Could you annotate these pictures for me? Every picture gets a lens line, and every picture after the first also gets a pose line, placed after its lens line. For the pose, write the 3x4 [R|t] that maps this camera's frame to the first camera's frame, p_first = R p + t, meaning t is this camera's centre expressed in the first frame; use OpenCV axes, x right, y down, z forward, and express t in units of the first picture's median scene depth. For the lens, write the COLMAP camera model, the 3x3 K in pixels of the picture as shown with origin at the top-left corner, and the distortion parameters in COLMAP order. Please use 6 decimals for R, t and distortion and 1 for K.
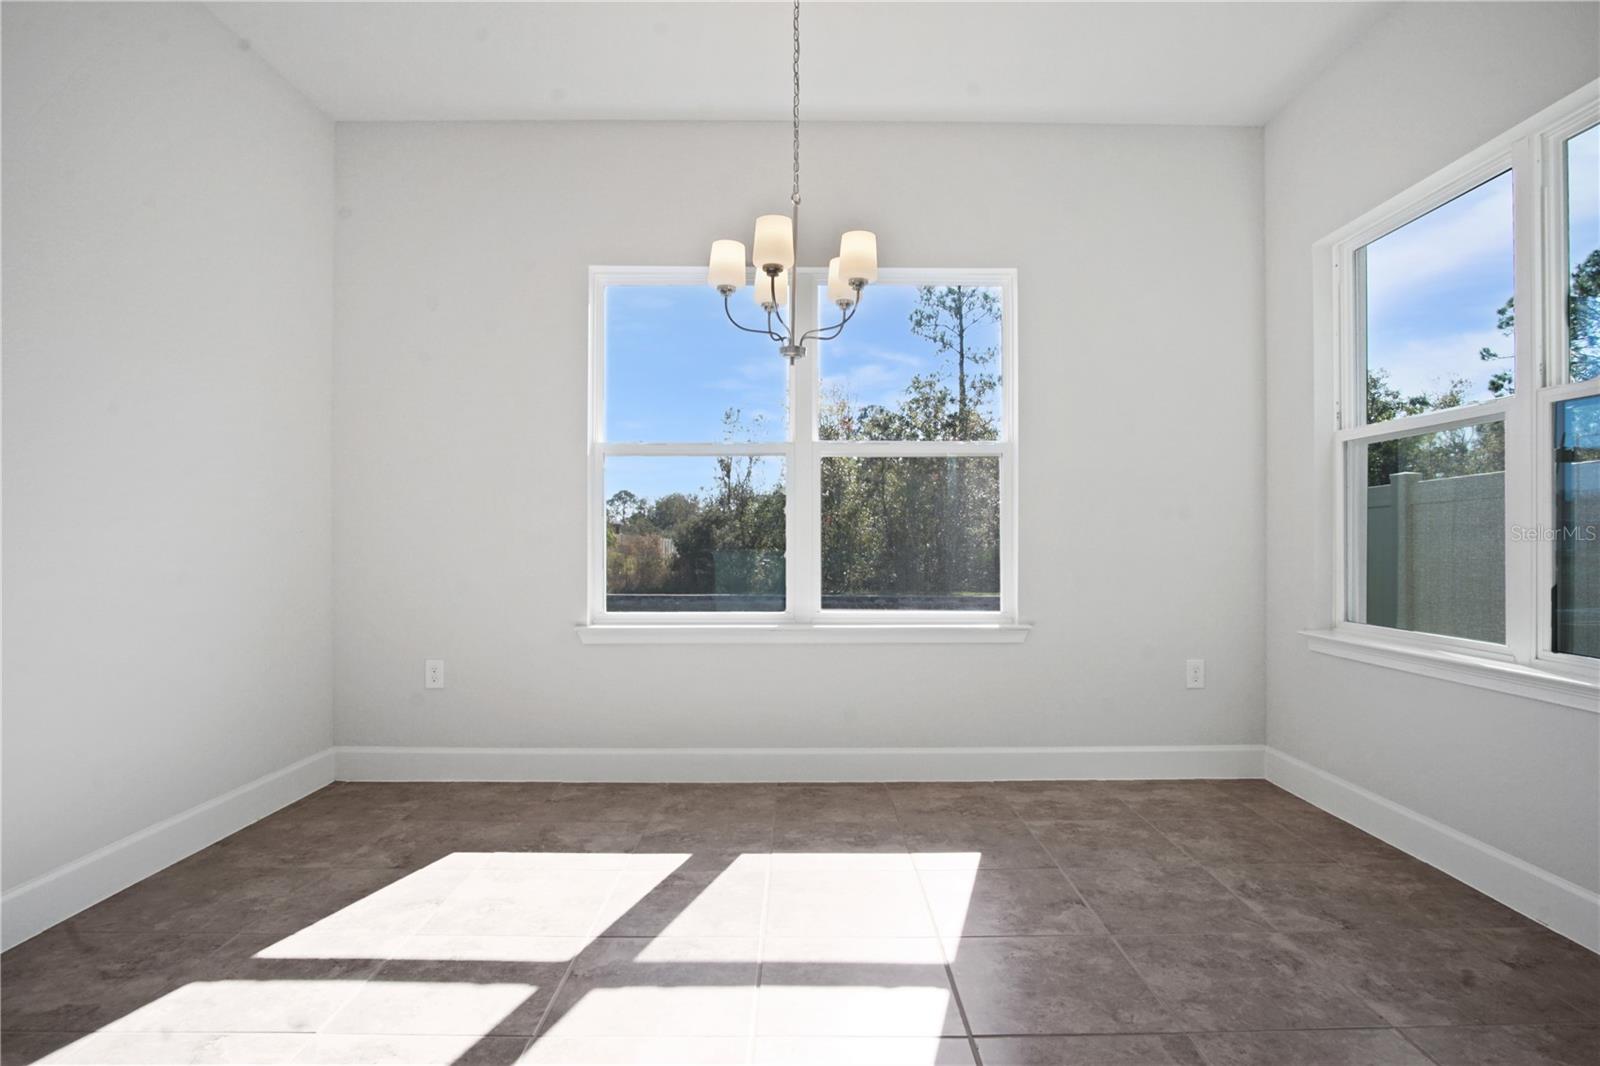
lens RADIAL K [[891.0, 0, 799.7], [0, 891.0, 529.9], [0, 0, 1]] dist [0.000777, 0.000082]
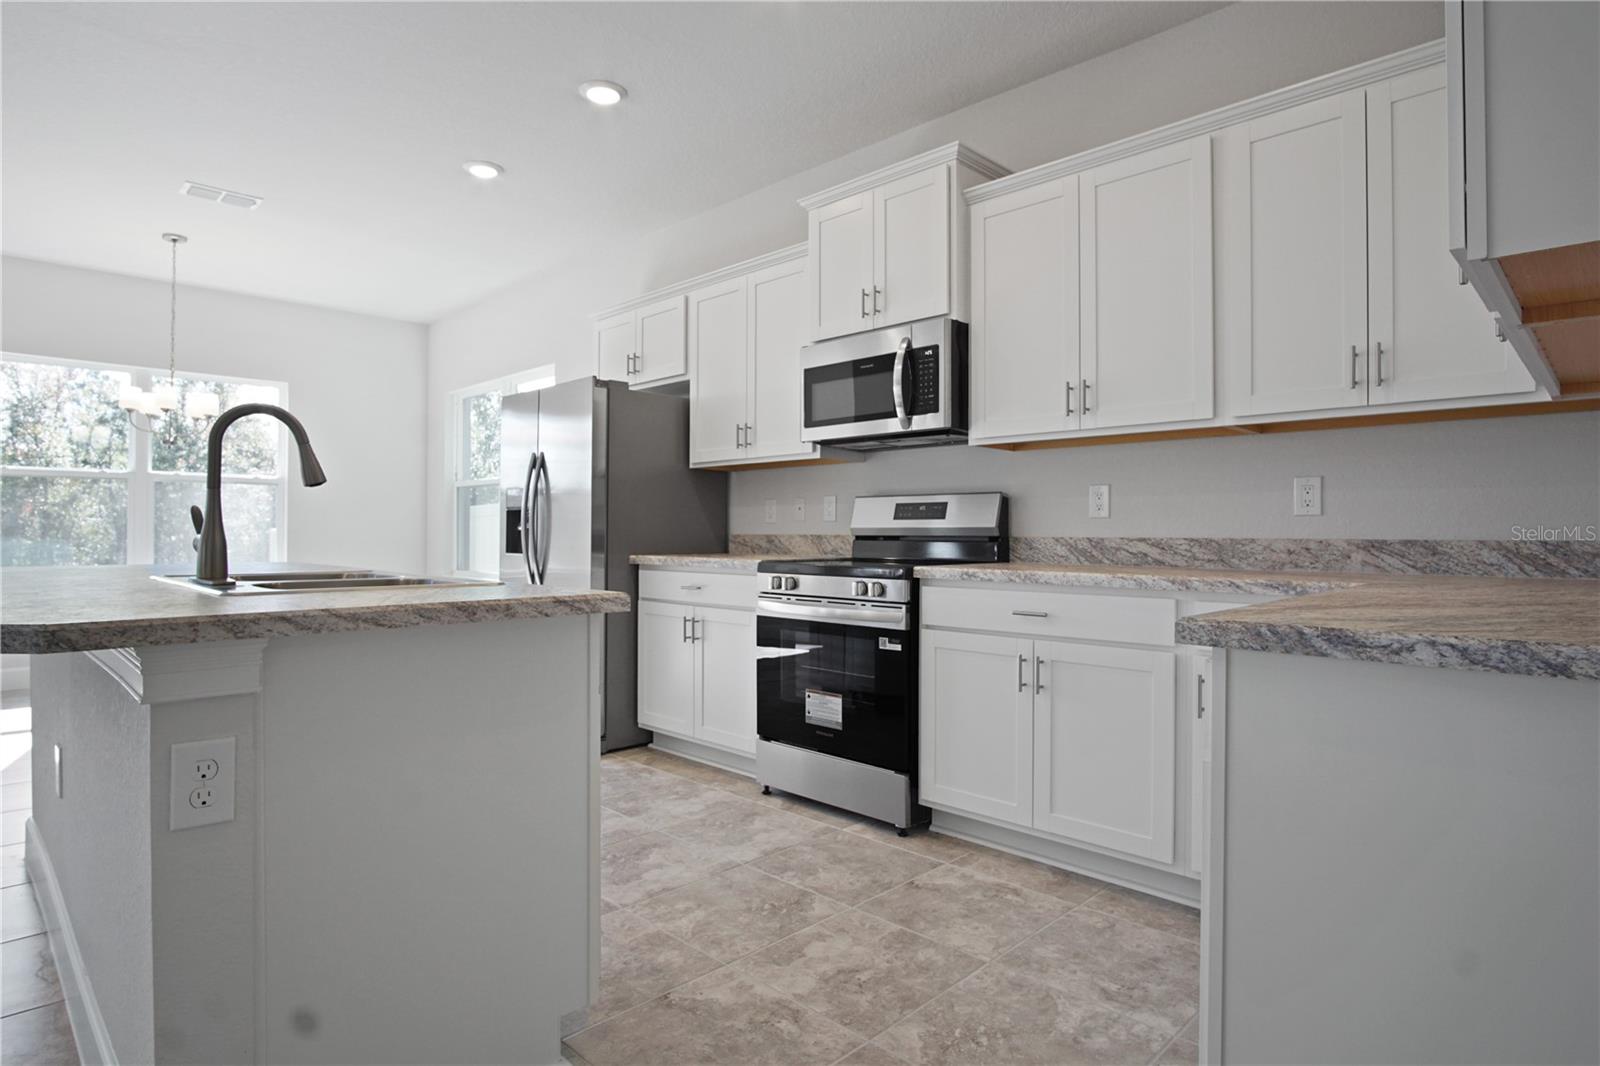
lens RADIAL K [[887.9, 0, 815.0], [0, 887.9, 527.6], [0, 0, 1]] dist [-0.007679, -0.001009]
pose [[0.709967, 0.003013, 0.704229, -0.264881], [-0.007386, 0.999968, 0.003168, -0.012544], [-0.704197, -0.007451, 0.709966, -1.035862]]
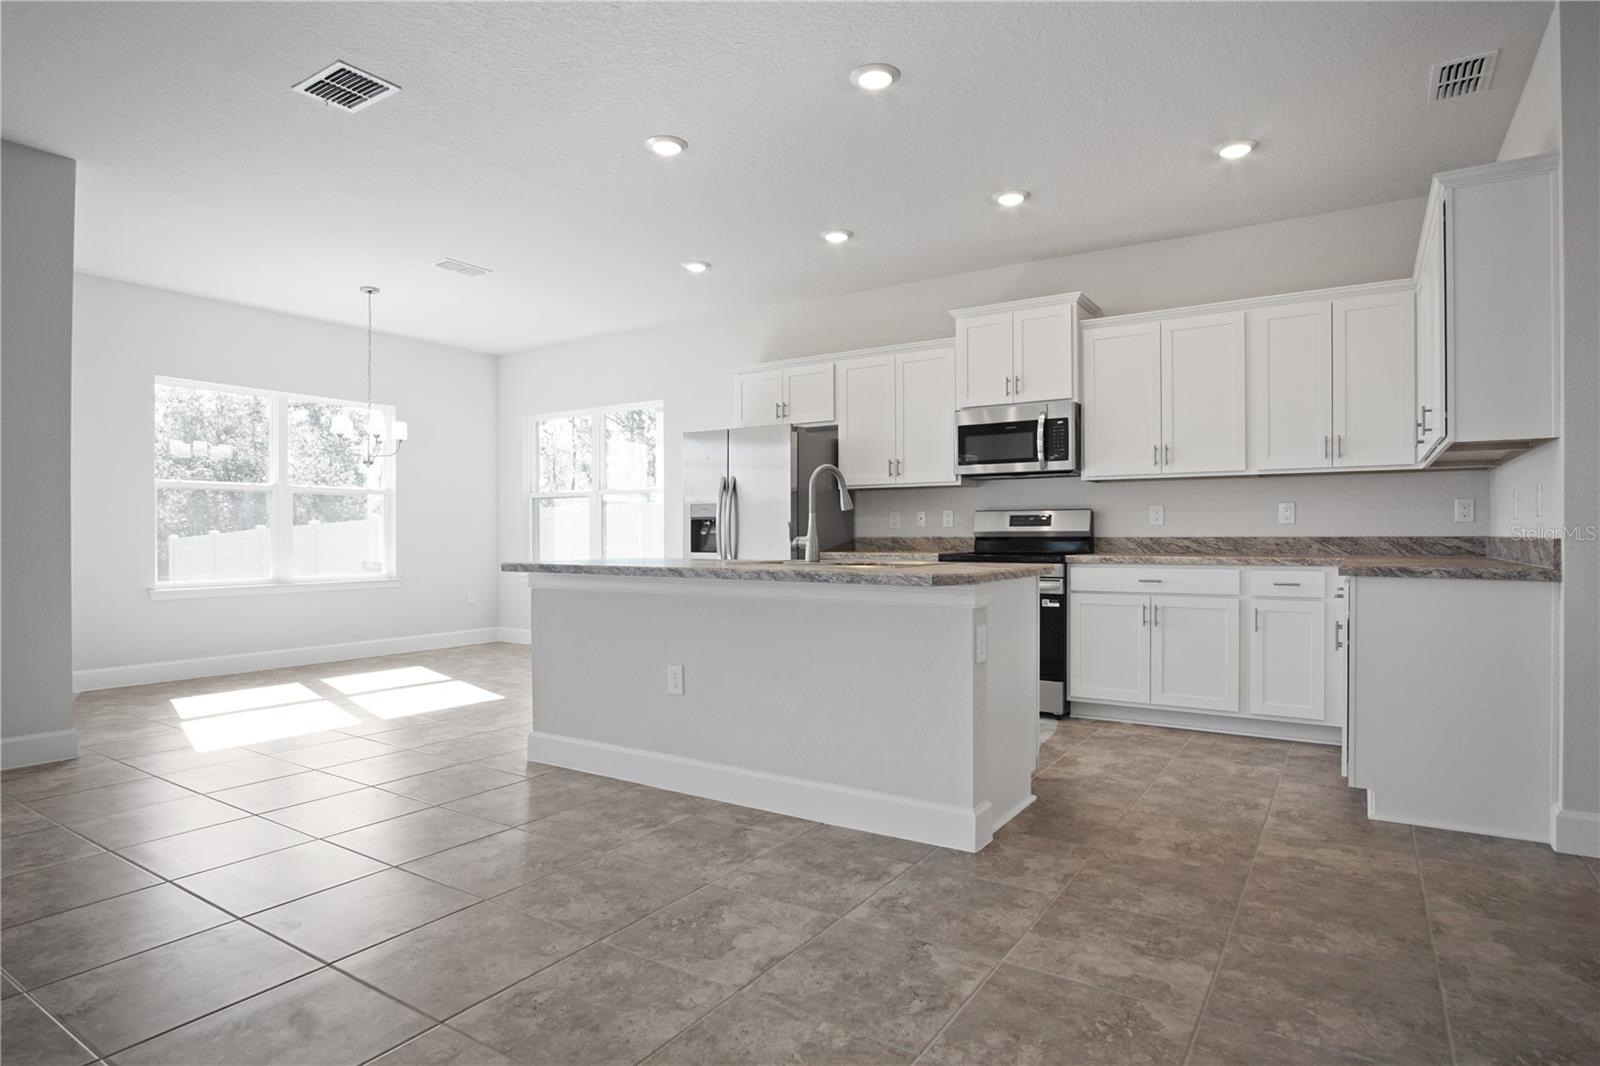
lens RADIAL K [[887.9, 0, 816.4], [0, 887.9, 538.1], [0, 0, 1]] dist [-0.007679, -0.001009]
pose [[0.554982, -0.006553, 0.831836, -0.923952], [-0.003607, 0.999941, 0.010284, -0.013100], [-0.831854, -0.008707, 0.554926, -0.952908]]
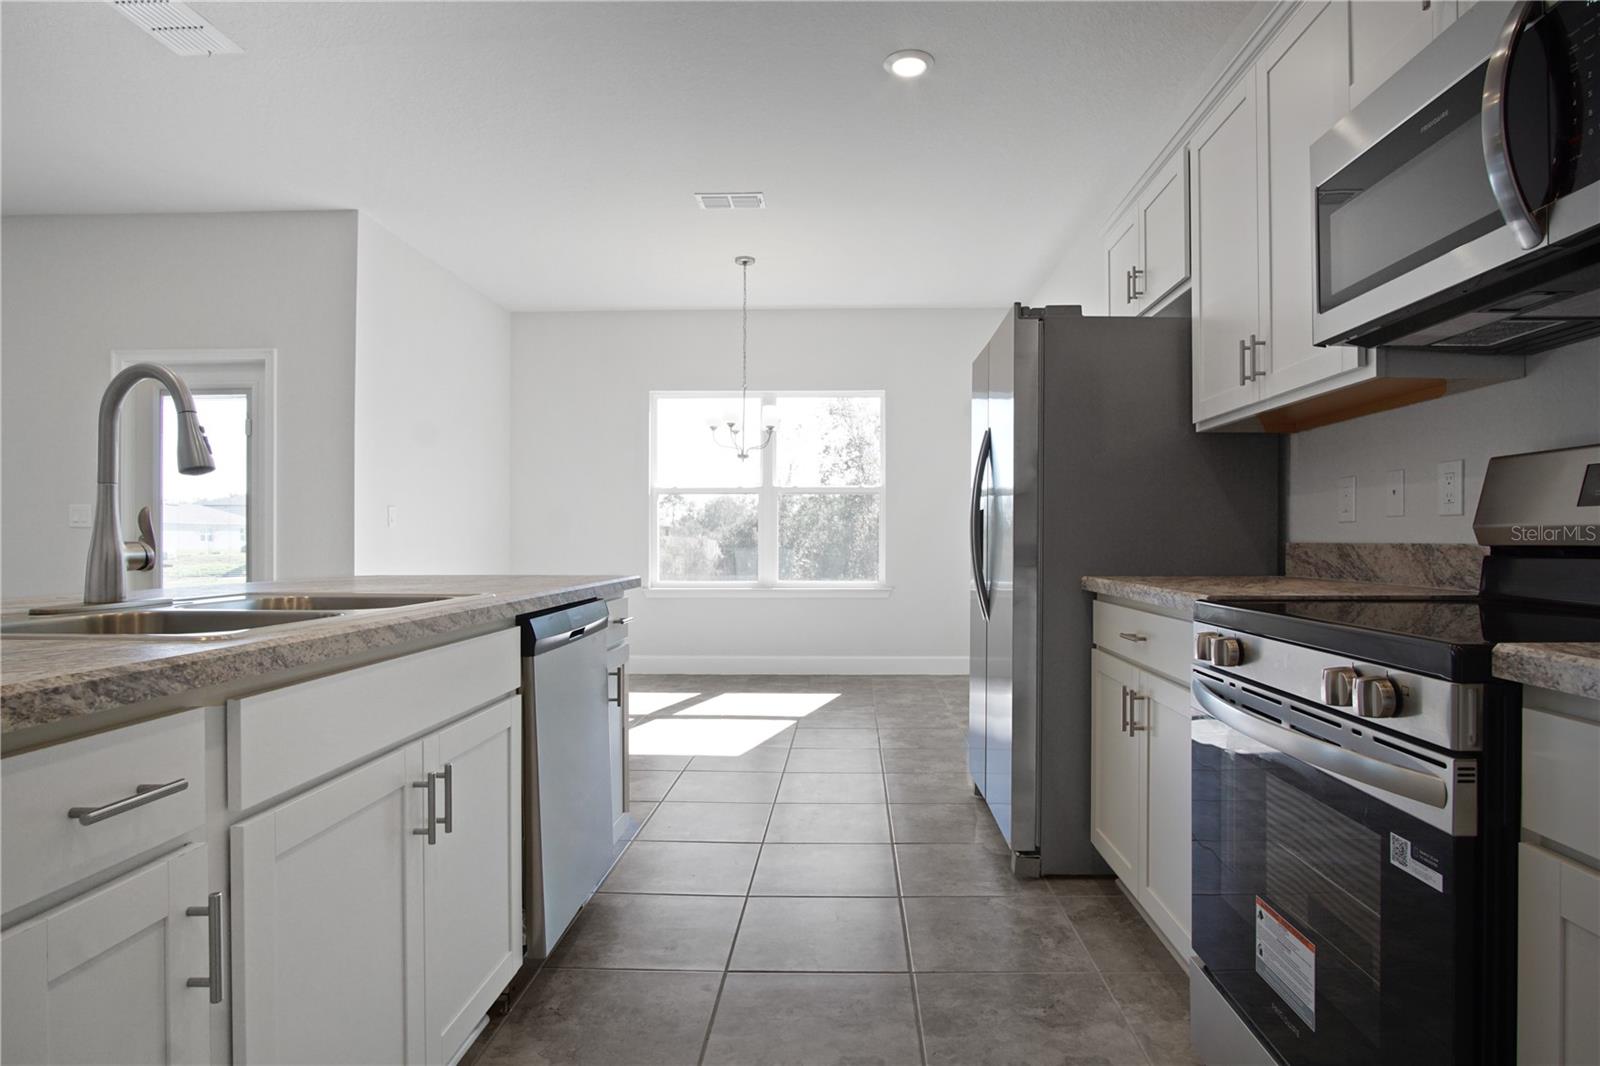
lens RADIAL K [[887.9, 0, 812.4], [0, 887.9, 537.7], [0, 0, 1]] dist [-0.007679, -0.001009]
pose [[0.999204, -0.002762, -0.039795, 0.168075], [0.003041, 0.999971, 0.006970, -0.008781], [0.039775, -0.007086, 0.999184, -0.799469]]
